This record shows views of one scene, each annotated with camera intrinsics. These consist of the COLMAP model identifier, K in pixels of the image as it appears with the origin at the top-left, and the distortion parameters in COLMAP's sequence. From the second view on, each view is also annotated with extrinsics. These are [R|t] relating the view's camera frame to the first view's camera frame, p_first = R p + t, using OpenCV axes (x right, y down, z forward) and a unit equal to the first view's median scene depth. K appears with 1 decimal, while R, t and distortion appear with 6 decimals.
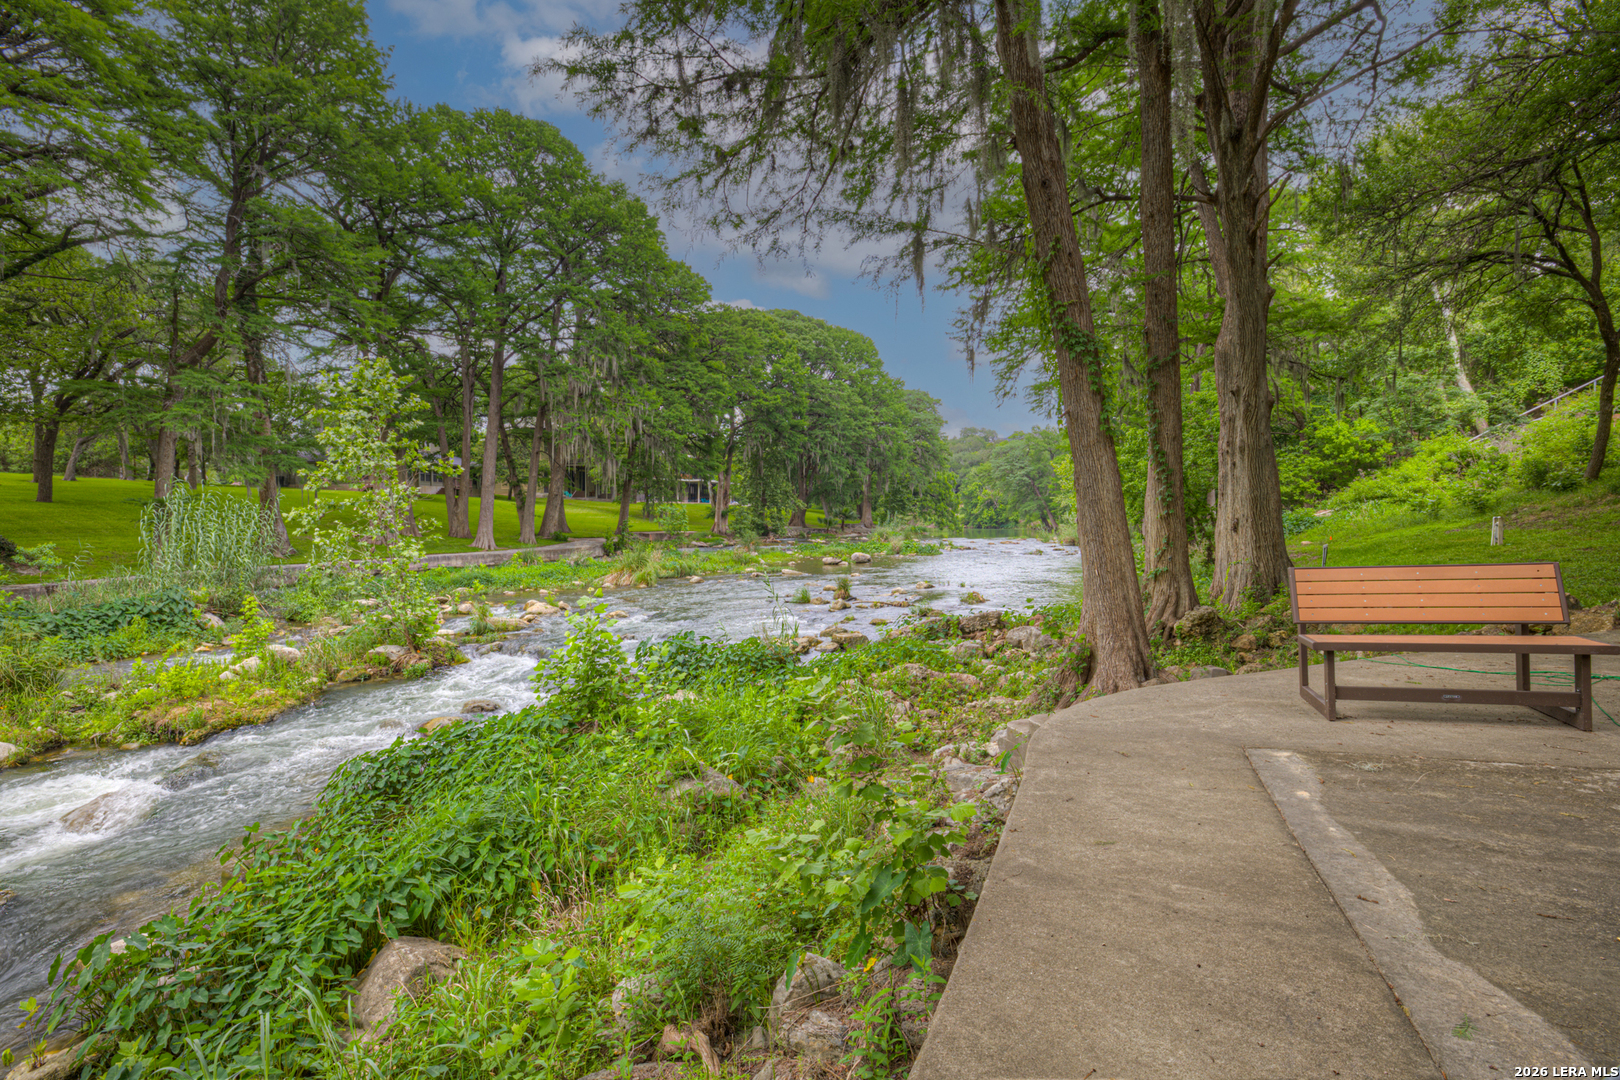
lens RADIAL K [[824.5, 0, 808.4], [0, 824.5, 525.6], [0, 0, 1]] dist [-0.003253, 0.006709]
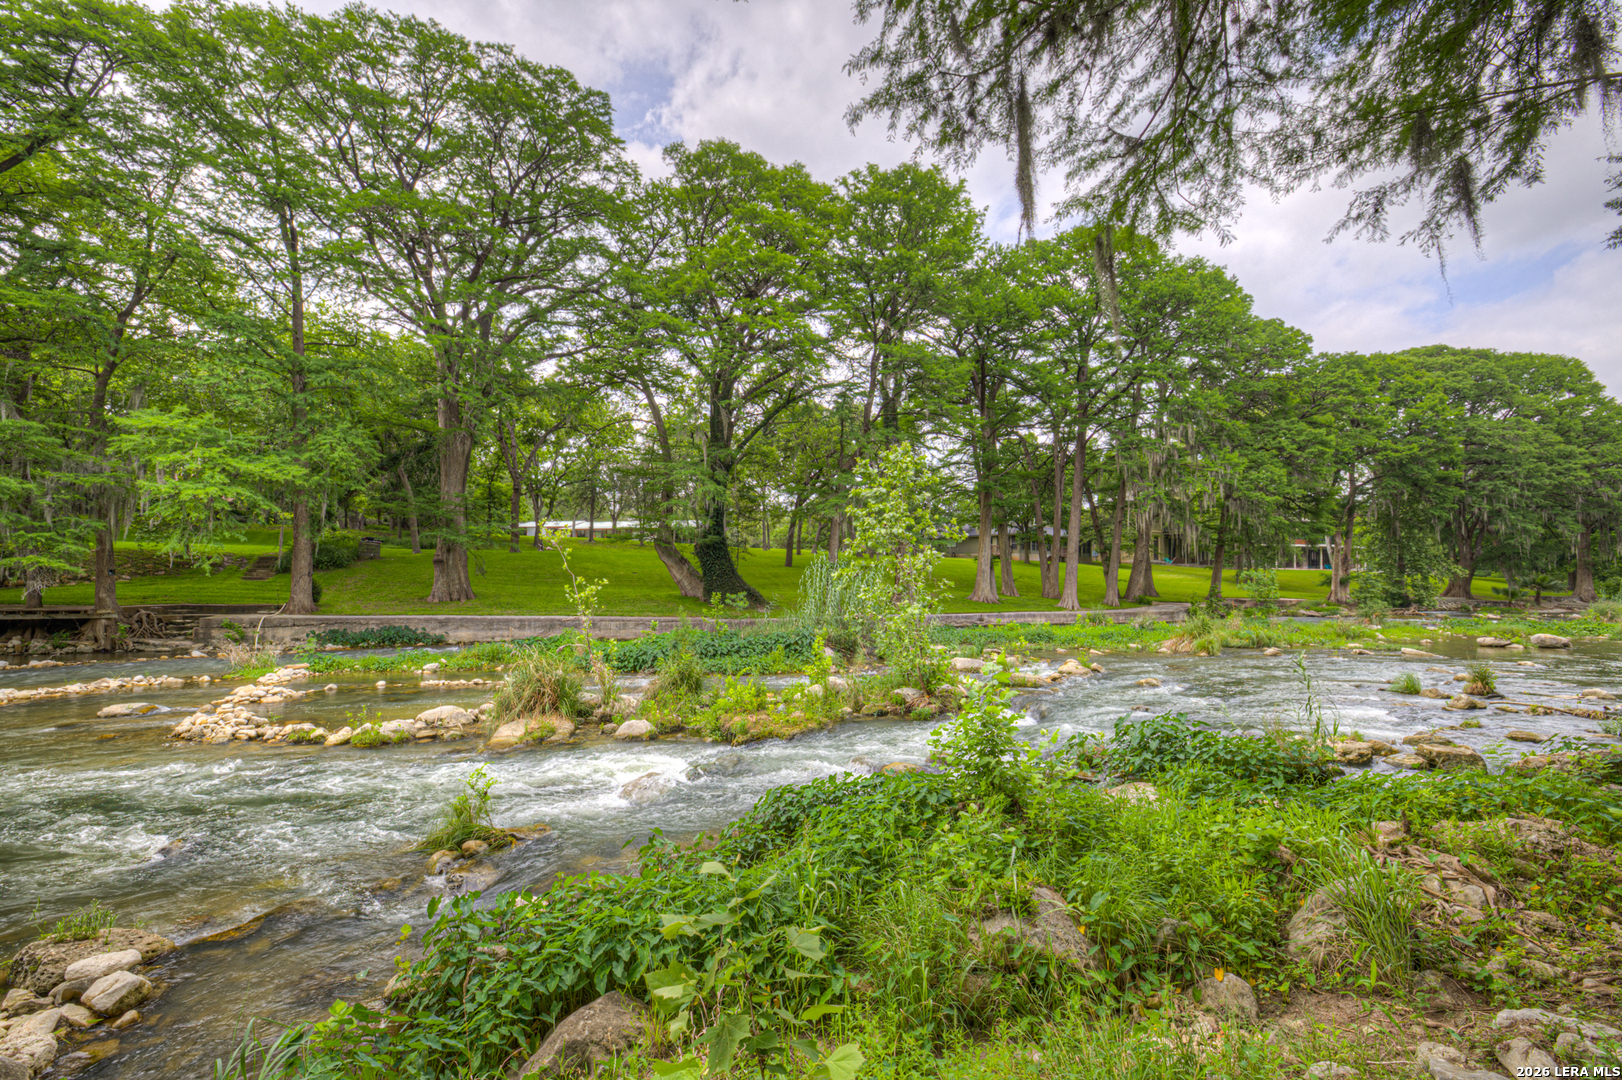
lens RADIAL K [[699.3, 0, 807.8], [0, 699.3, 535.6], [0, 0, 1]] dist [-0.043231, 0.015116]
pose [[0.698339, -0.030732, -0.715107, 0.047801], [-0.024082, 0.997503, -0.066386, 0.000116], [0.715362, 0.063581, 0.695856, 0.096964]]
